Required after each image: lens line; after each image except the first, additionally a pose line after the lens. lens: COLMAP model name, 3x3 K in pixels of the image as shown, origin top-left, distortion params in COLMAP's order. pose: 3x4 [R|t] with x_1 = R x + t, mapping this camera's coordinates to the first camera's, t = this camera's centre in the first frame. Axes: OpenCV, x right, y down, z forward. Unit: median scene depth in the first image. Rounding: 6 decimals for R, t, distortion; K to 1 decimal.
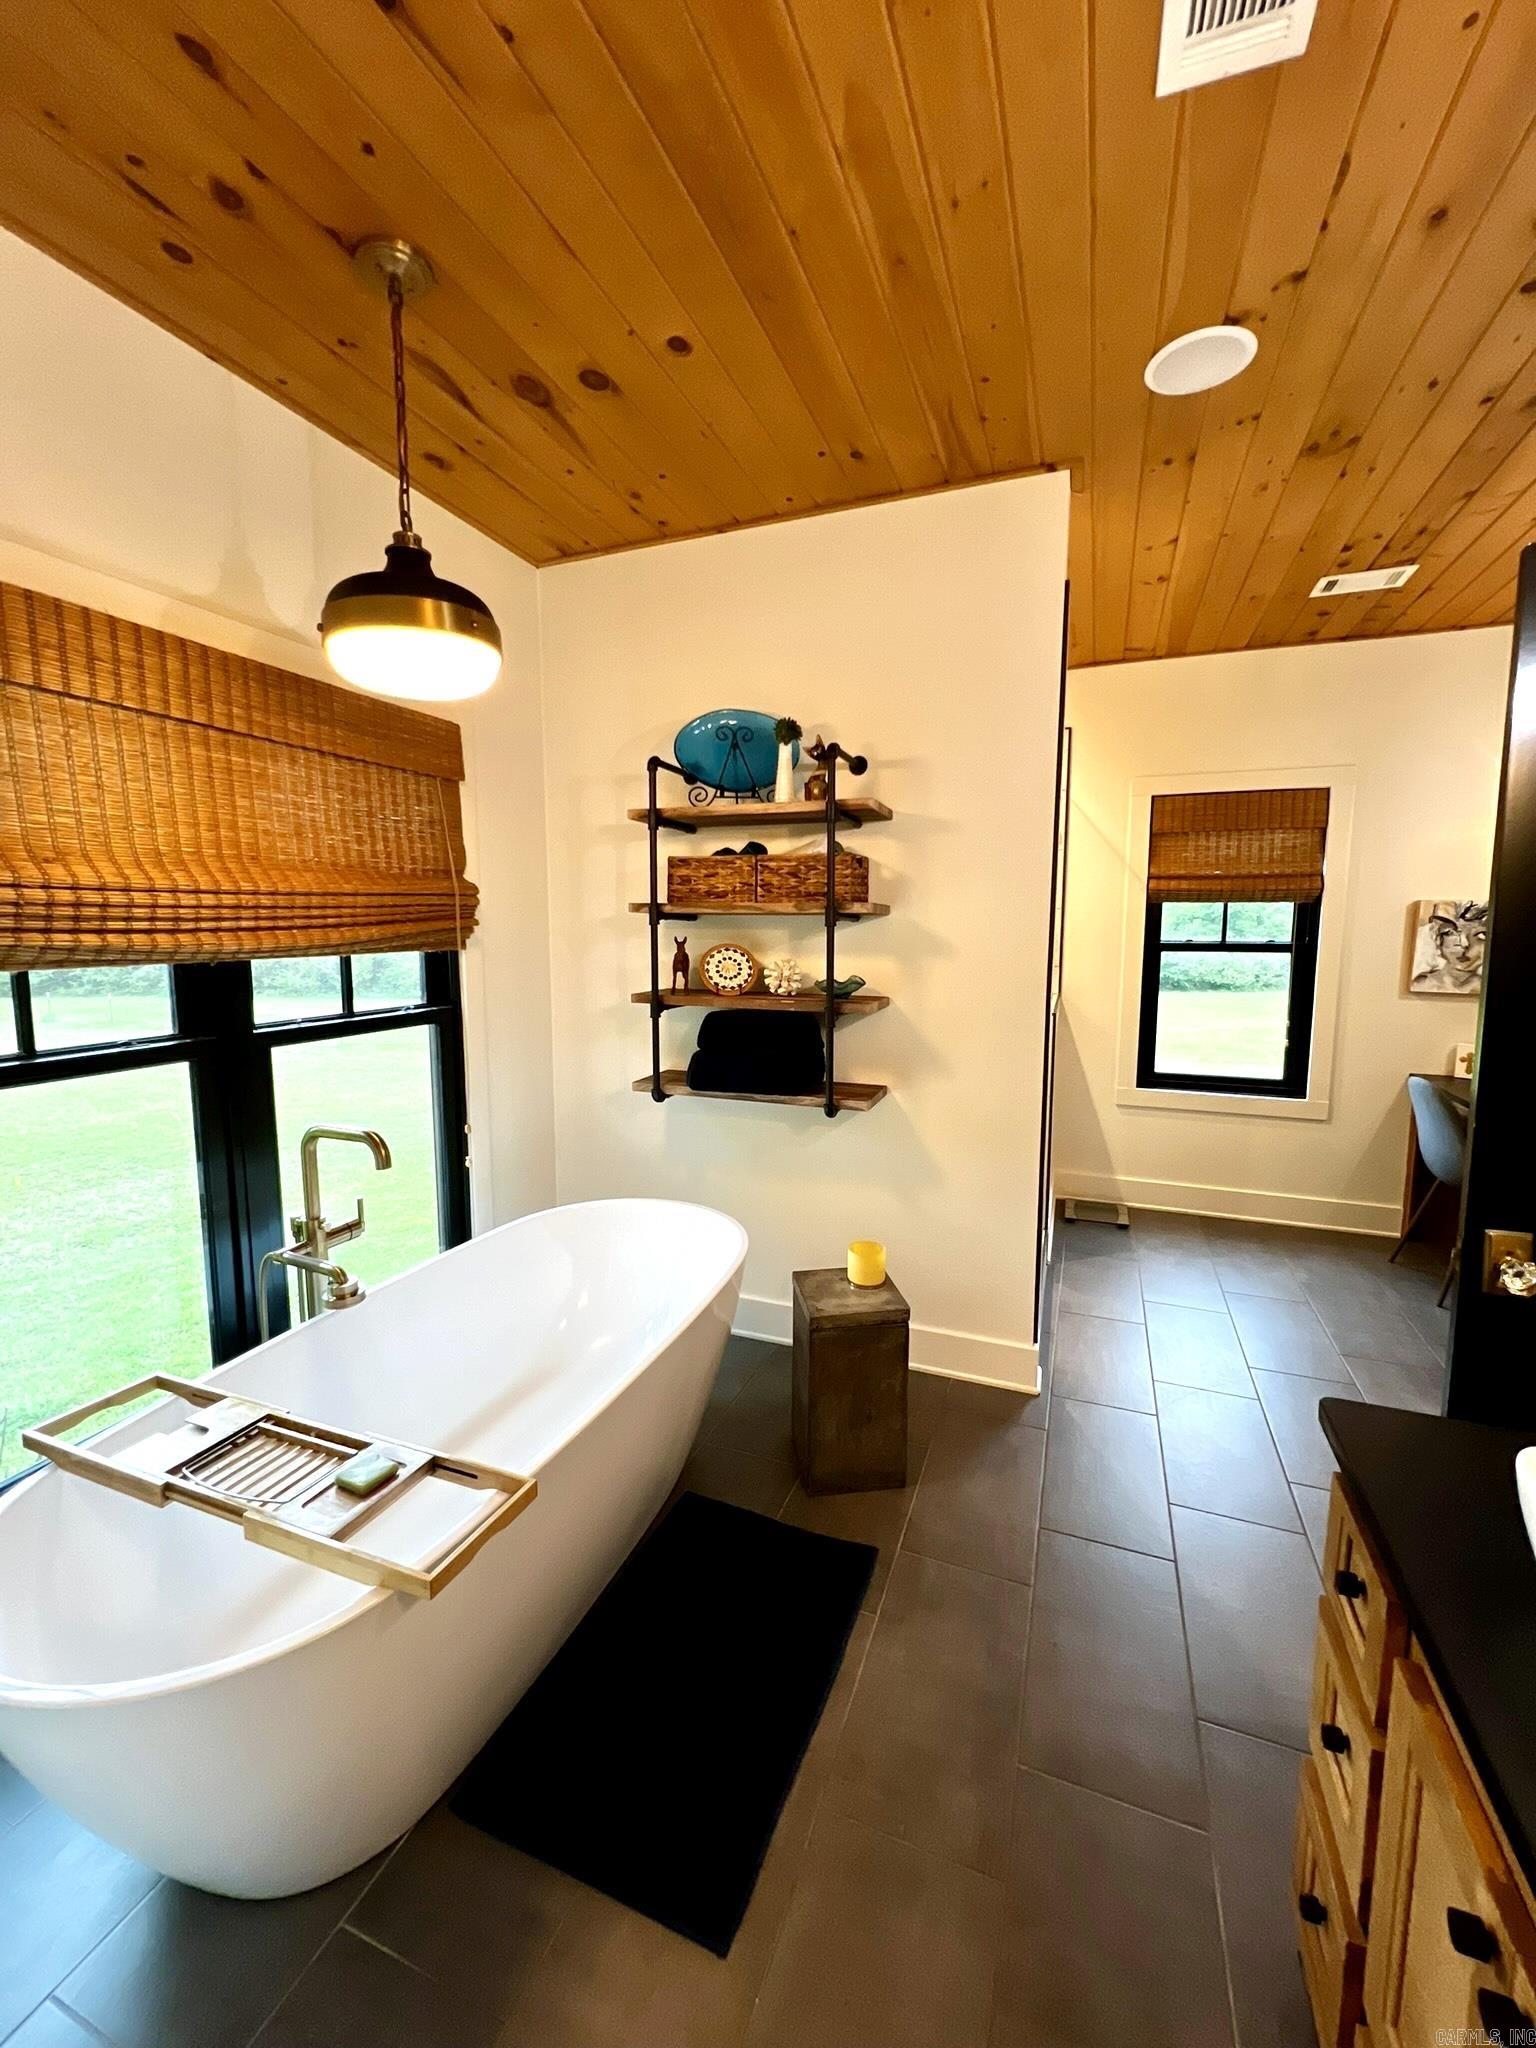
lens RADIAL K [[822.0, 0, 787.3], [0, 822.0, 1021.7], [0, 0, 1]] dist [-0.006295, 0.000637]
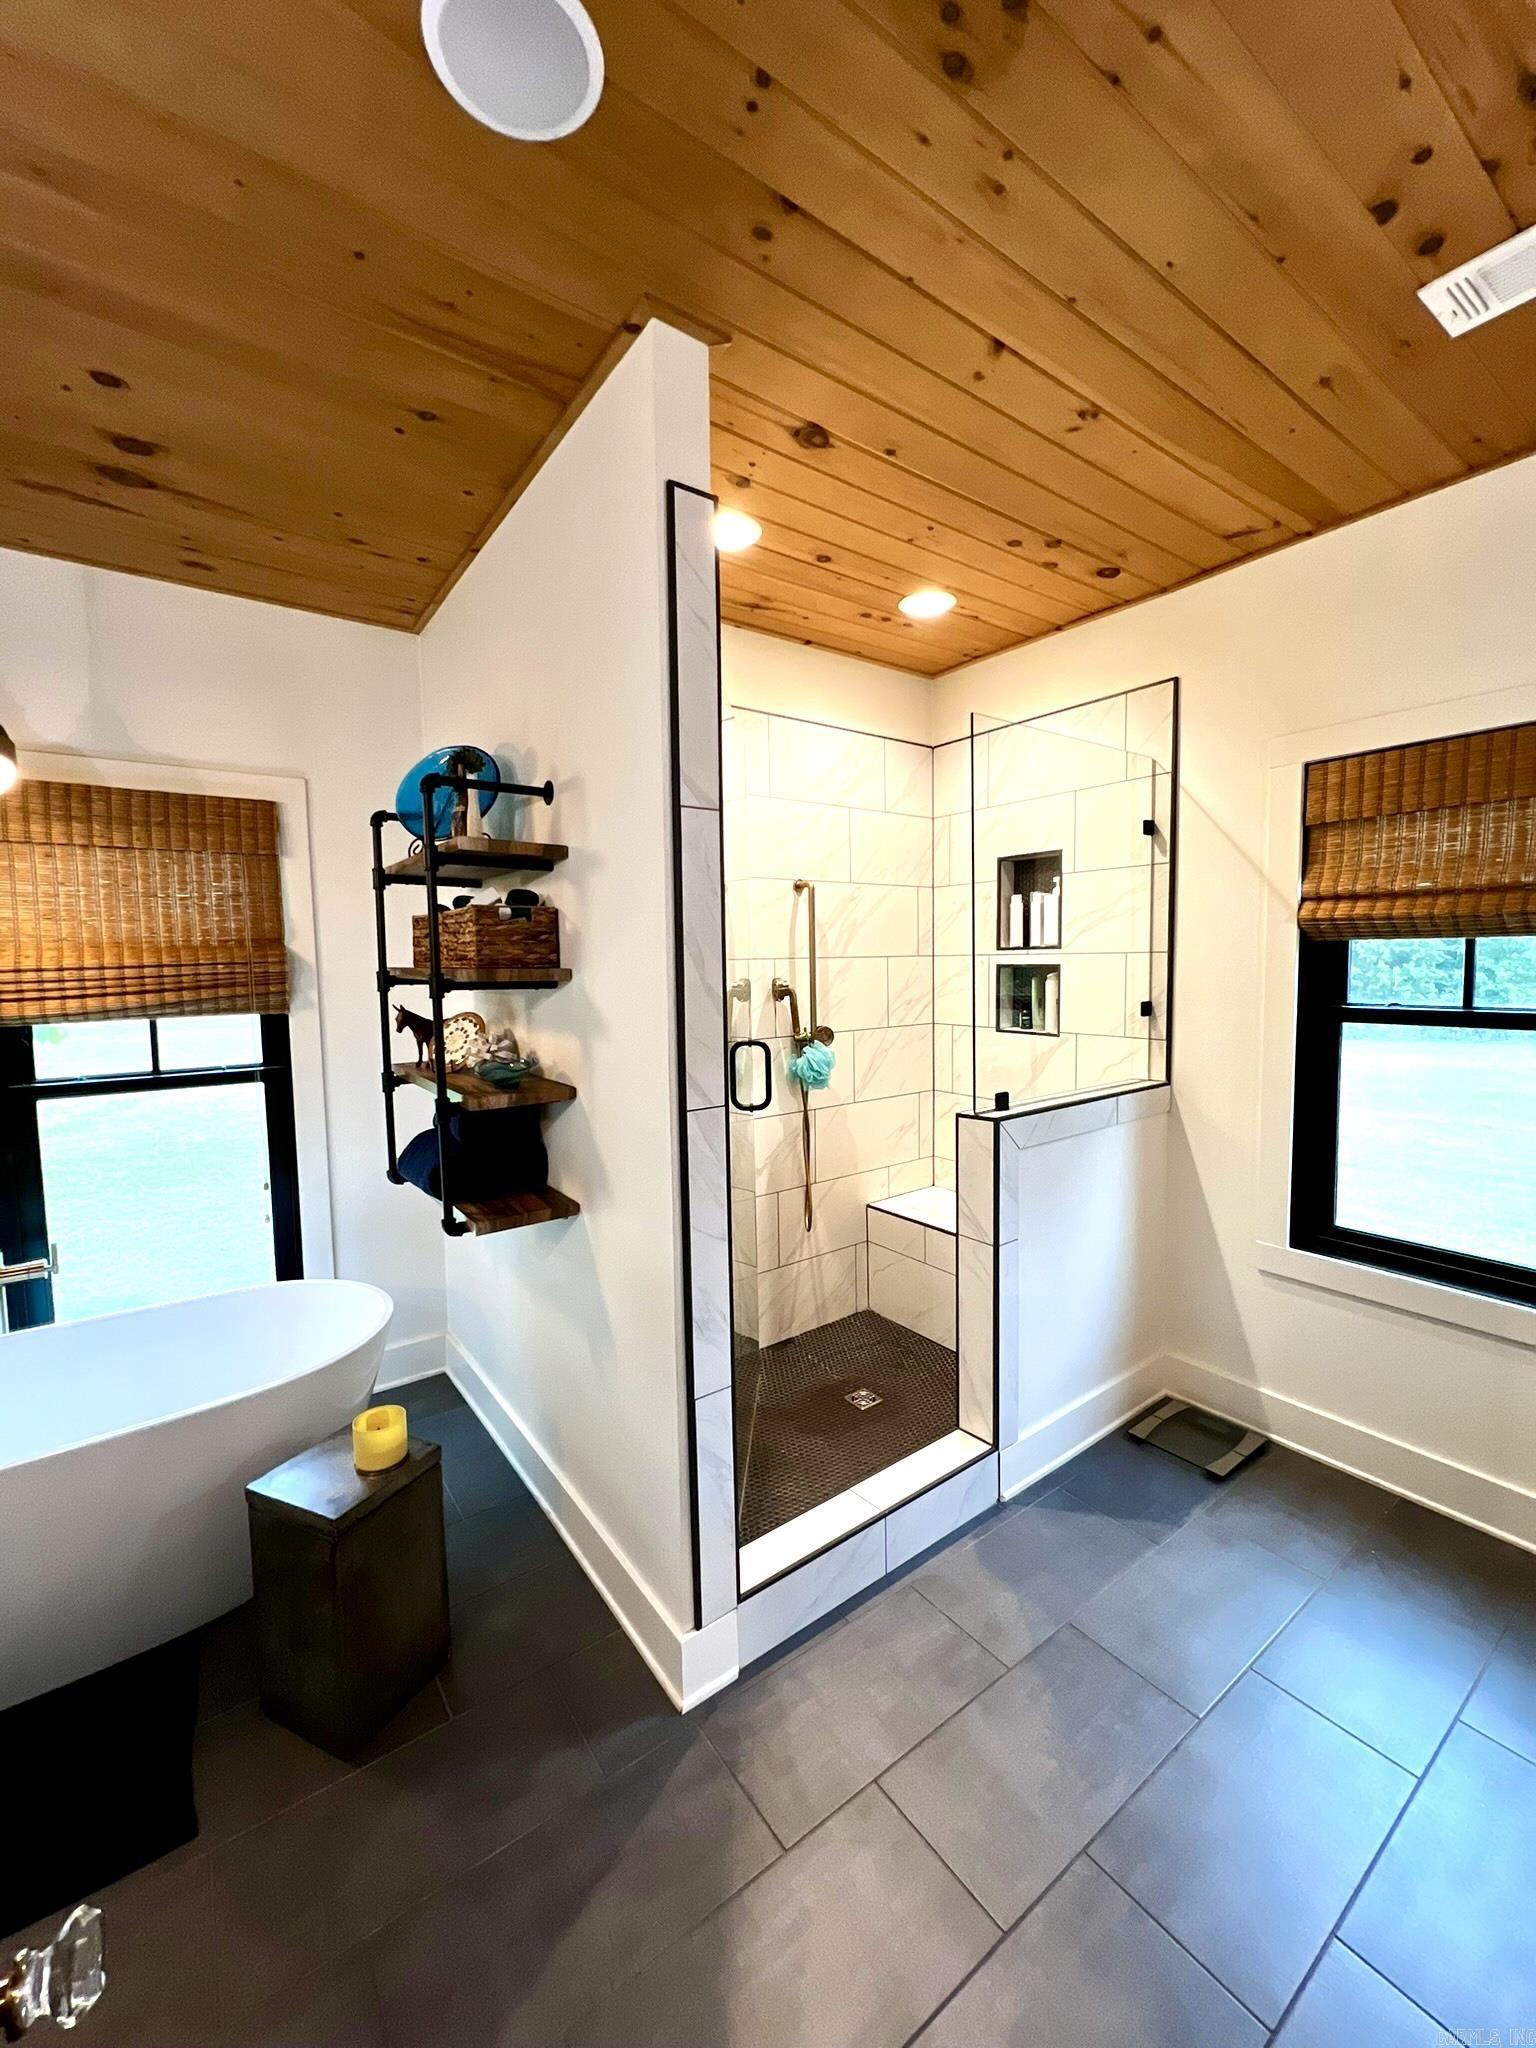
lens RADIAL K [[822.0, 0, 765.5], [0, 822.0, 1020.4], [0, 0, 1]] dist [-0.006295, 0.000637]
pose [[0.838473, 0.027972, -0.544225, 0.672298], [-0.050170, 0.998403, -0.025981, -0.079941], [0.542629, 0.049088, 0.838537, 0.445037]]
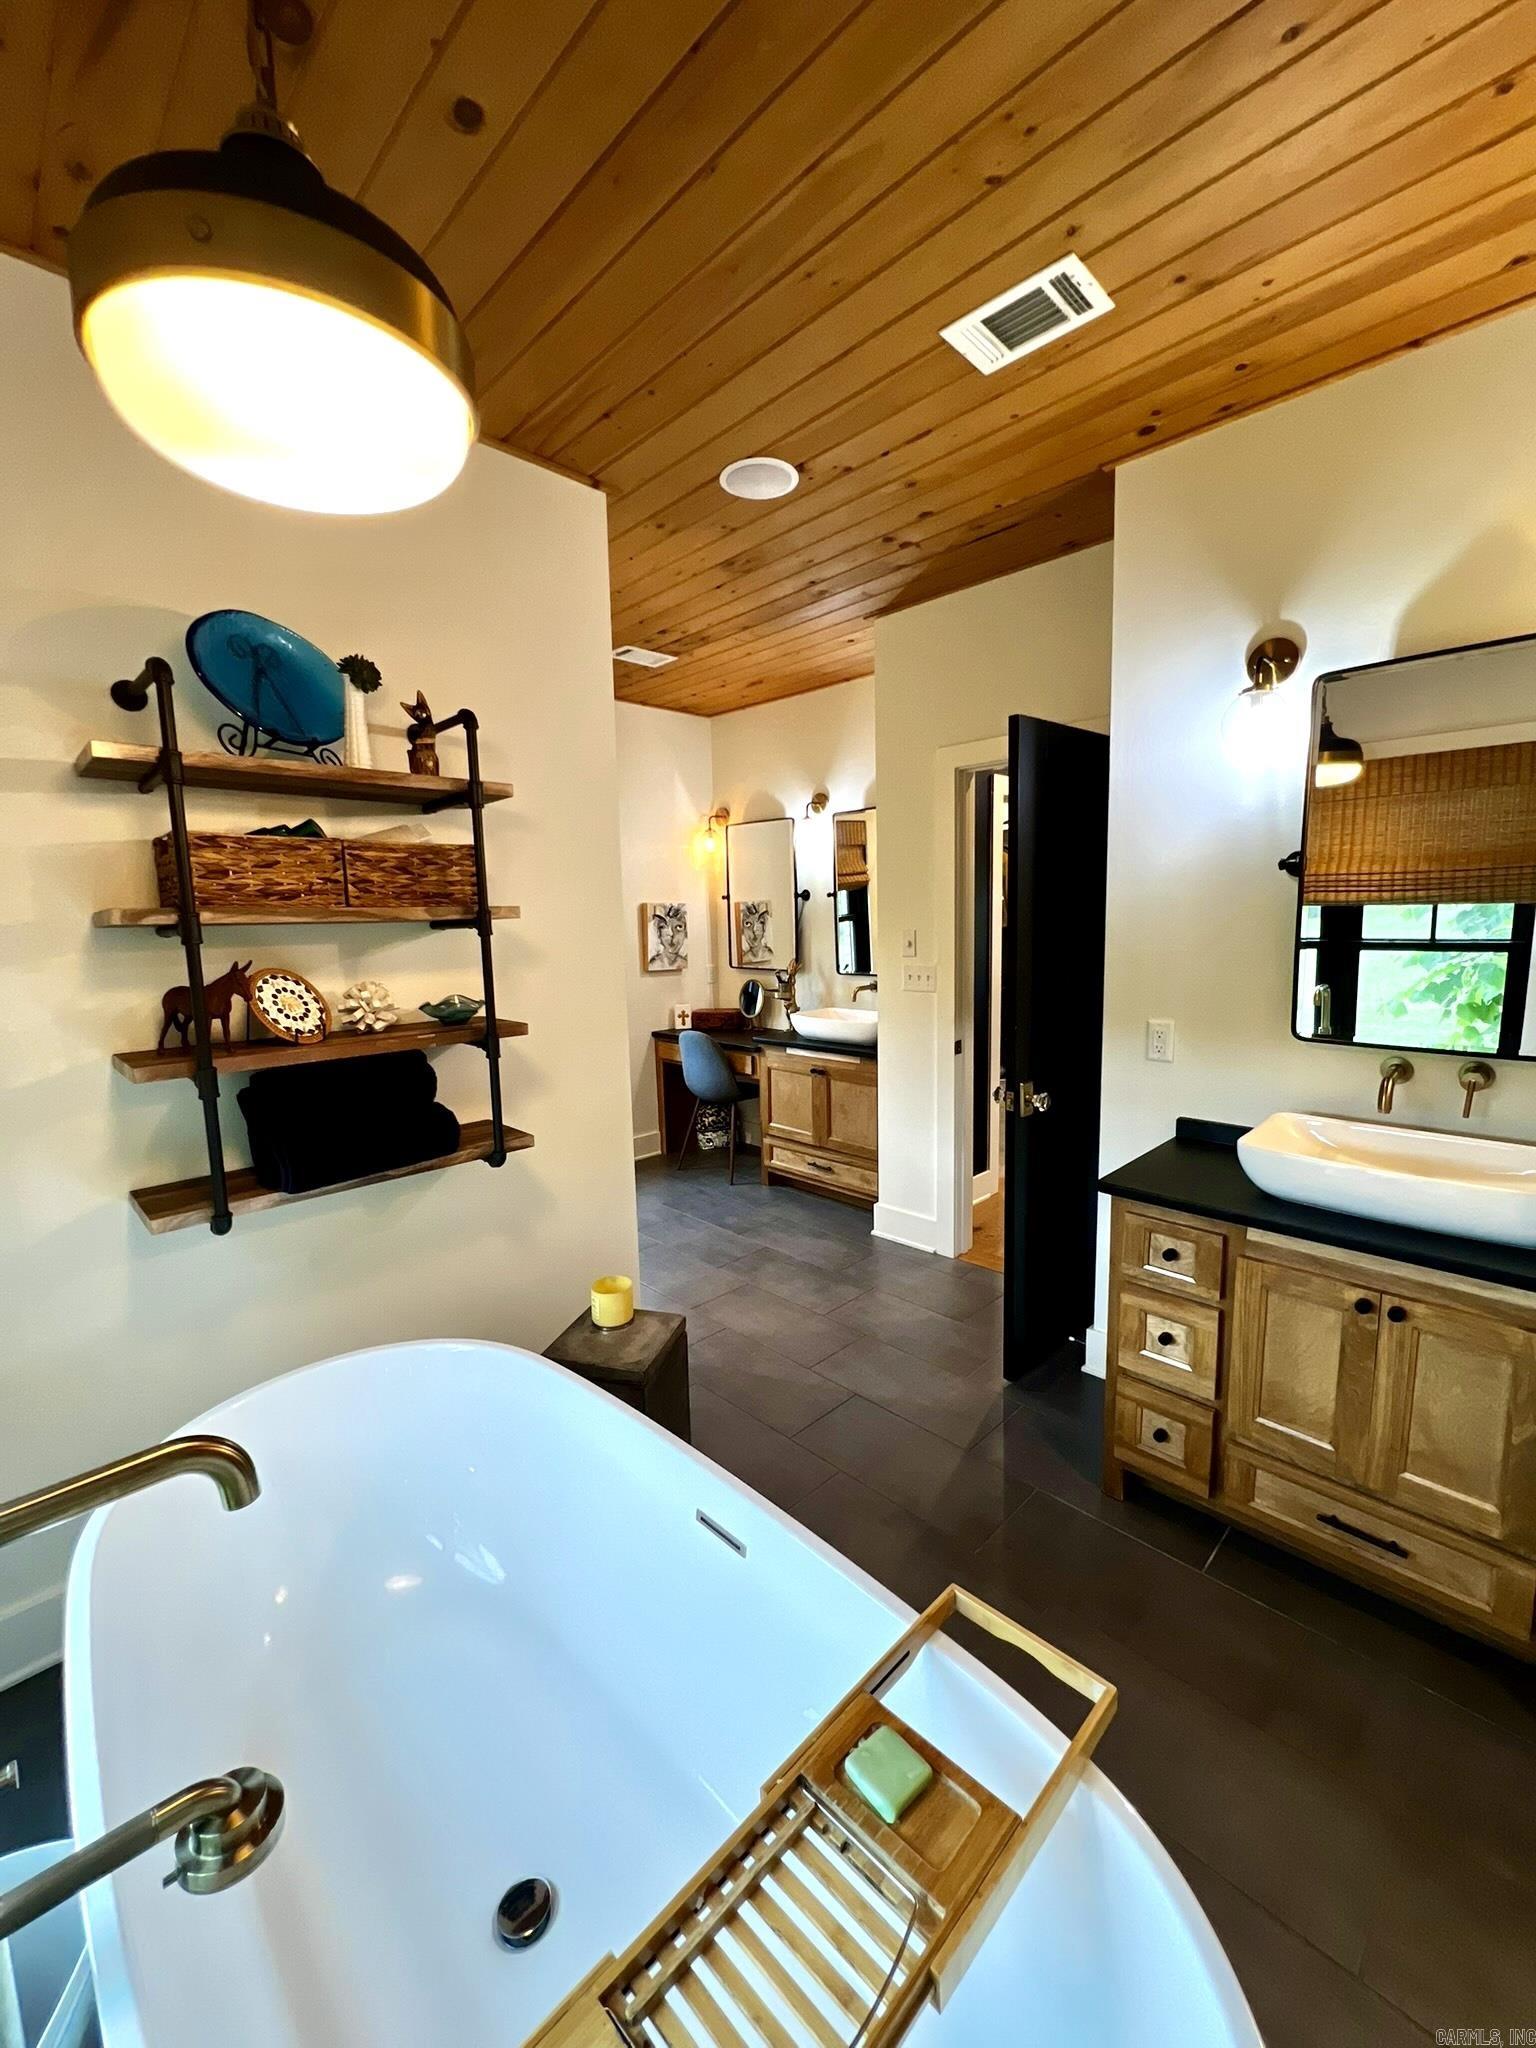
lens RADIAL K [[822.0, 0, 765.5], [0, 822.0, 1022.1], [0, 0, 1]] dist [-0.006295, 0.000637]
pose [[0.405854, -0.130529, 0.904569, -0.536527], [0.131516, 0.987789, 0.083530, -0.057350], [-0.904426, 0.085064, 0.418064, 0.379914]]
